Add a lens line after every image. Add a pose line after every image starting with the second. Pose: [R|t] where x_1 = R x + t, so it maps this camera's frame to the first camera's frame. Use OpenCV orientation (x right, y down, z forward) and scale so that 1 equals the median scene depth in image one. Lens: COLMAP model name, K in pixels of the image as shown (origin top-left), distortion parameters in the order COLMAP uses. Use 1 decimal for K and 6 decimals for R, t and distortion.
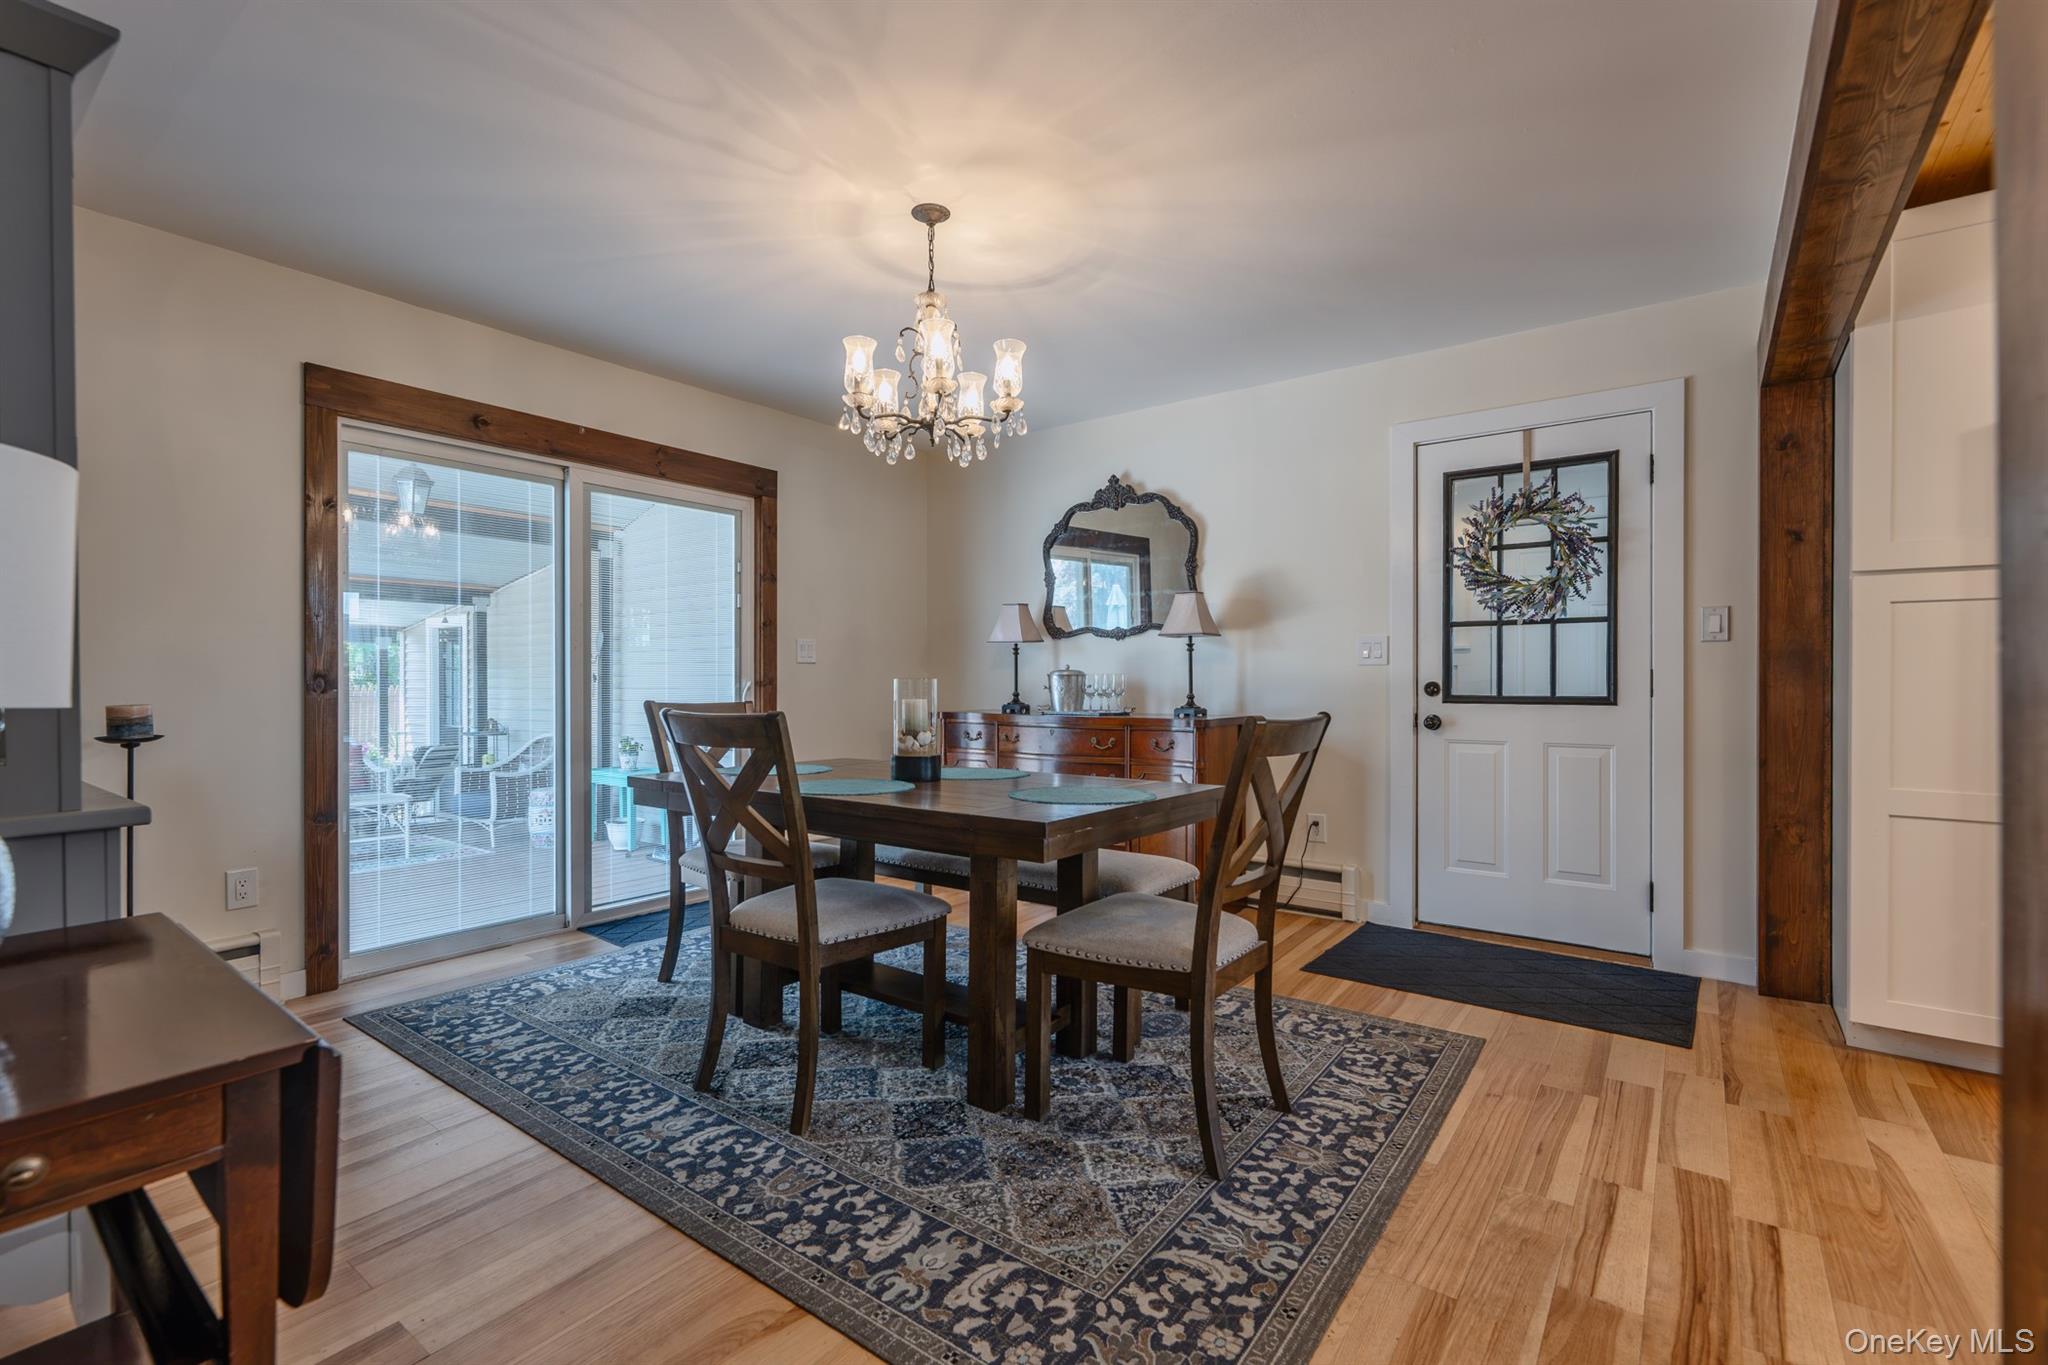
lens RADIAL K [[898.7, 0, 1015.0], [0, 898.7, 689.6], [0, 0, 1]] dist [0.005288, 0.000382]
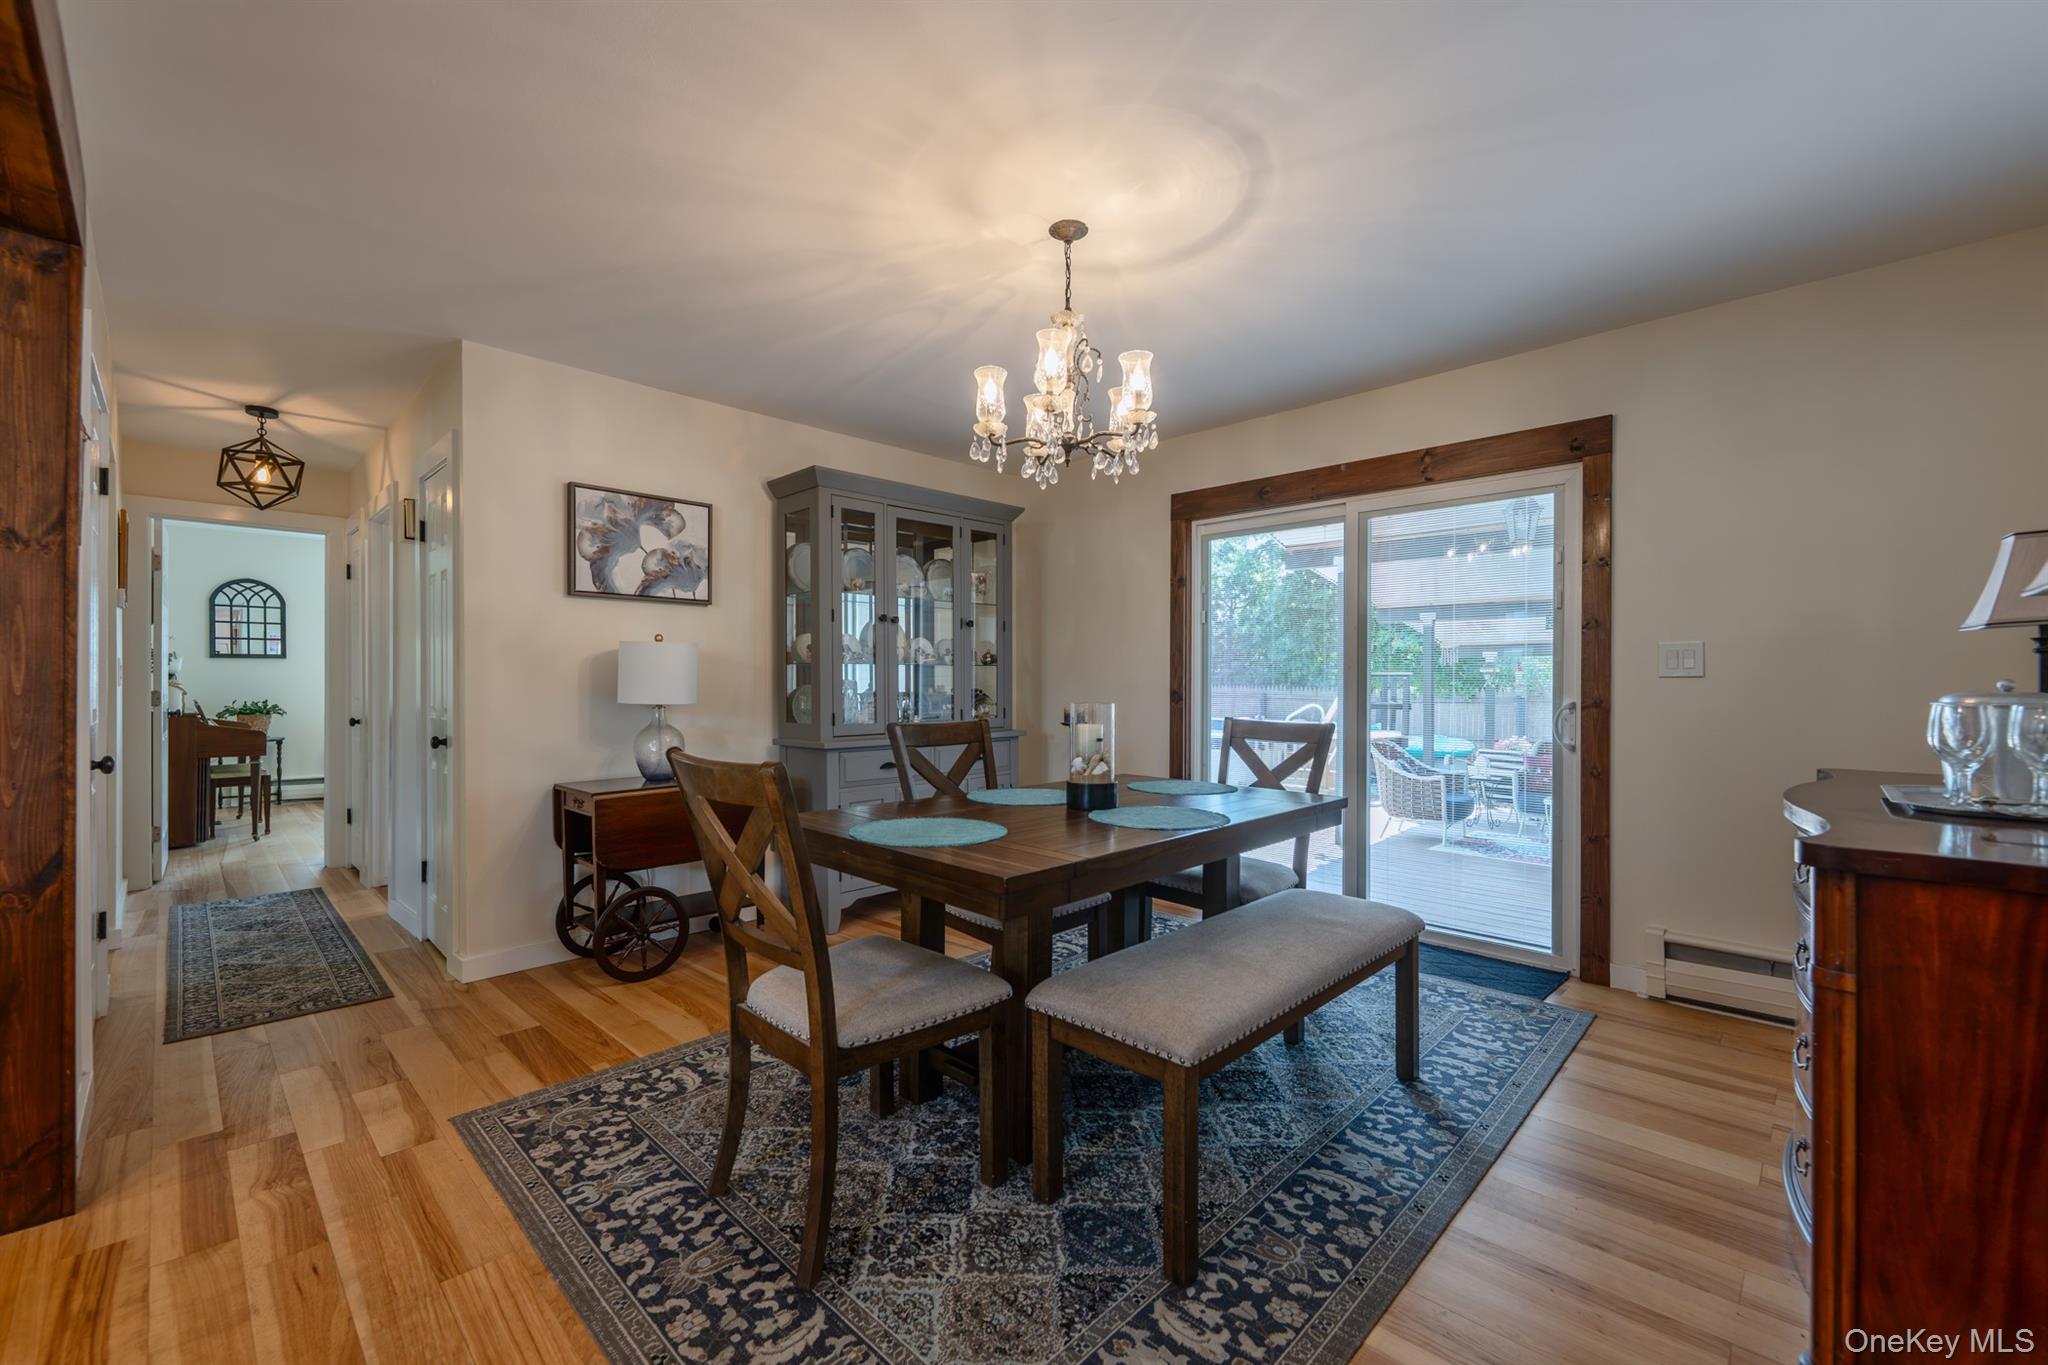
lens RADIAL K [[847.7, 0, 1011.9], [0, 847.7, 689.7], [0, 0, 1]] dist [0.006347, -0.003064]
pose [[-0.127794, 0.017252, -0.991651, 0.963447], [-0.028413, 0.999375, 0.021047, -0.051143], [0.991394, 0.030865, -0.127224, 1.229681]]
